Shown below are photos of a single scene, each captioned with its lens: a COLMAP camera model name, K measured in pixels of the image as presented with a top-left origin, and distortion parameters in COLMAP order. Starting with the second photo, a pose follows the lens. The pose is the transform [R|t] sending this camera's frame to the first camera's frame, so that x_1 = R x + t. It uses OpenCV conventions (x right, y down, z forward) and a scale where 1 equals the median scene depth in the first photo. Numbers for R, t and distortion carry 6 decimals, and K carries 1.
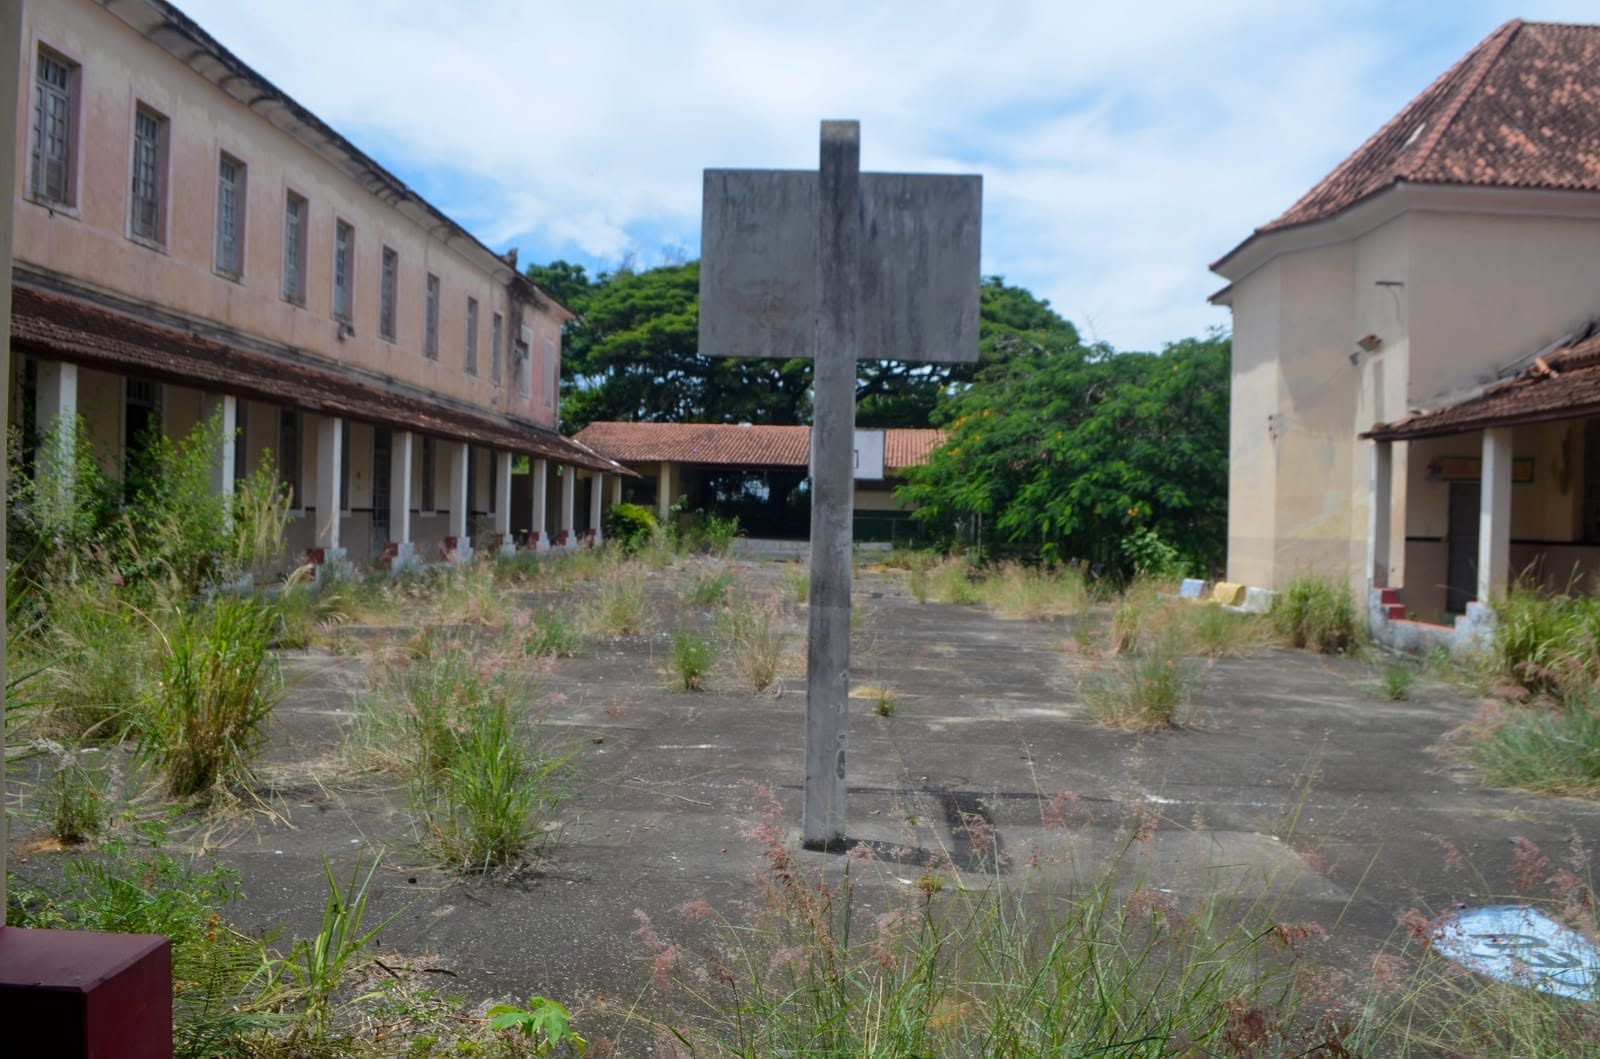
lens RADIAL K [[1192.2, 0, 801.2], [0, 1192.2, 558.2], [0, 0, 1]] dist [-0.091864, 0.008901]
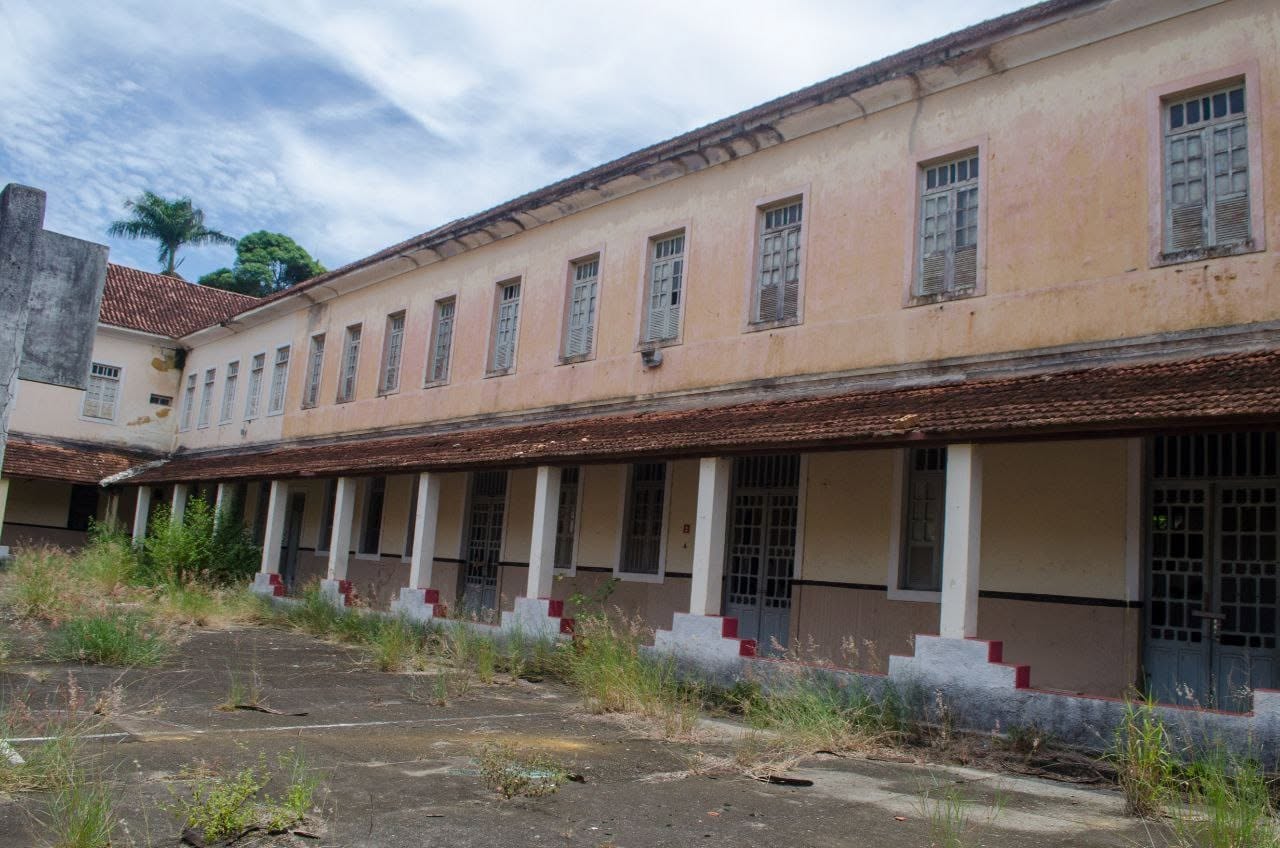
lens RADIAL K [[953.8, 0, 640.9], [0, 953.8, 446.9], [0, 0, 1]] dist [-0.091864, 0.008901]
pose [[-0.705221, -0.171565, -0.687916, 0.067513], [-0.117811, 0.985147, -0.124920, -0.052353], [0.699130, -0.007052, -0.714959, 1.611360]]
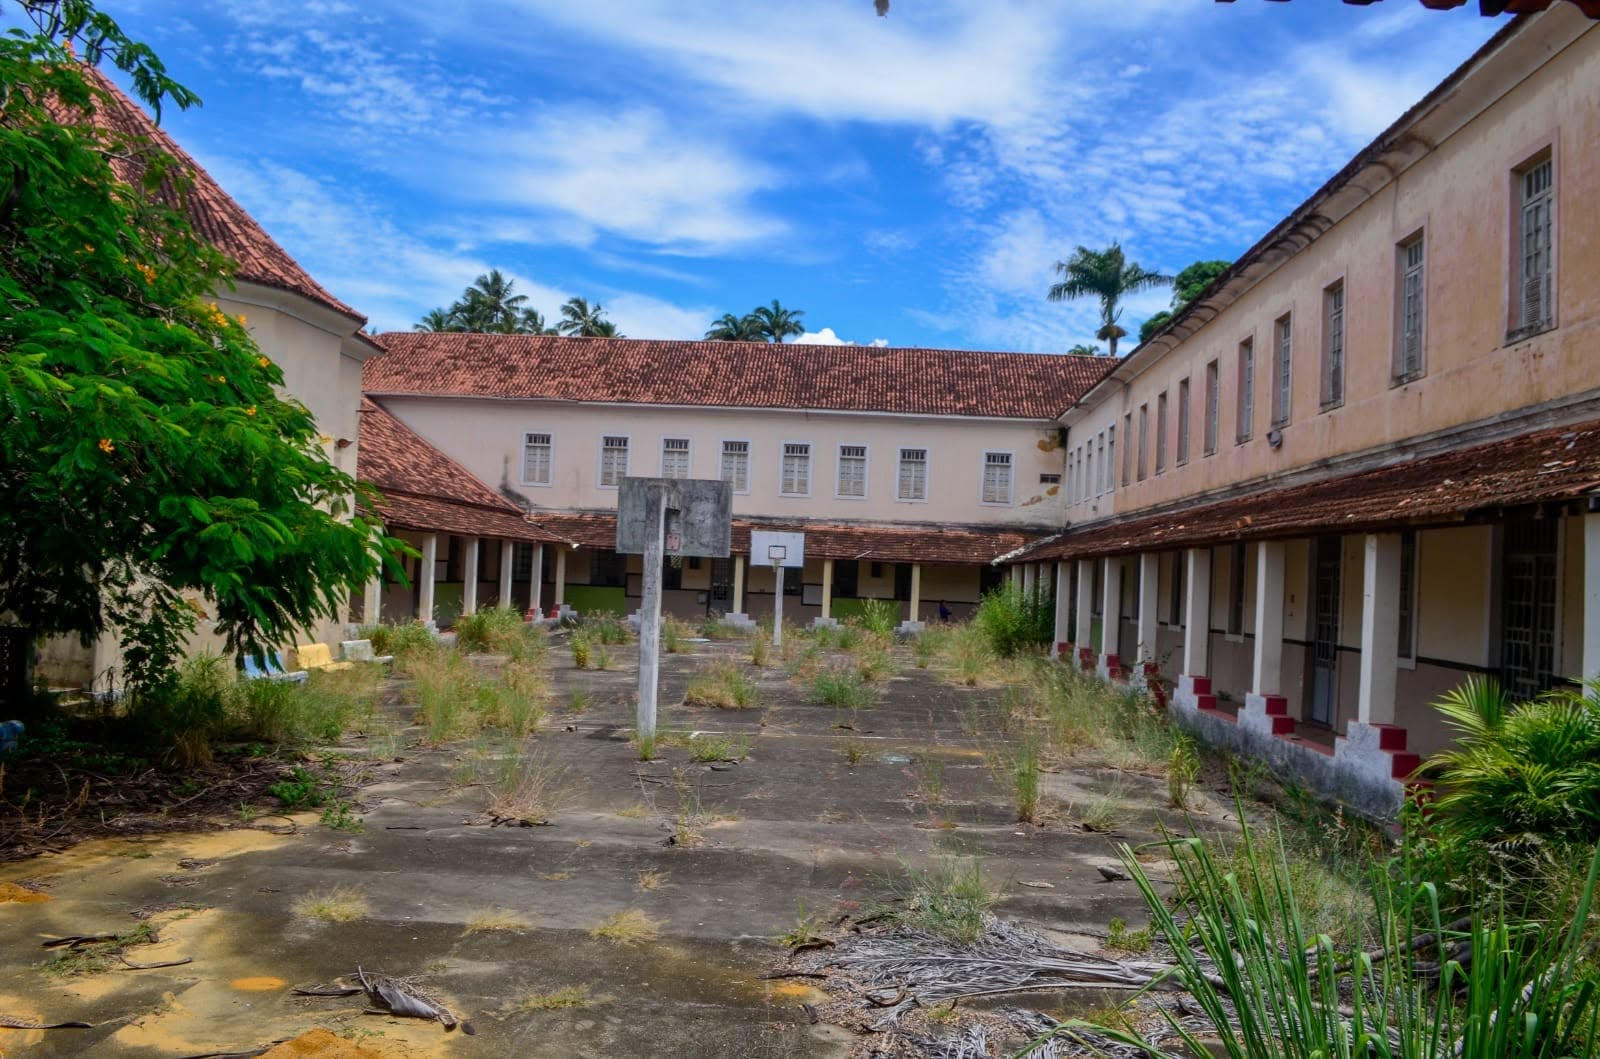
lens RADIAL K [[1192.2, 0, 801.2], [0, 1192.2, 558.2], [0, 0, 1]] dist [-0.091864, 0.008901]
pose [[-0.996304, -0.073015, 0.045252, -0.092457], [-0.071983, 0.997116, 0.024034, -0.109111], [-0.046877, 0.020688, -0.998686, 2.072322]]
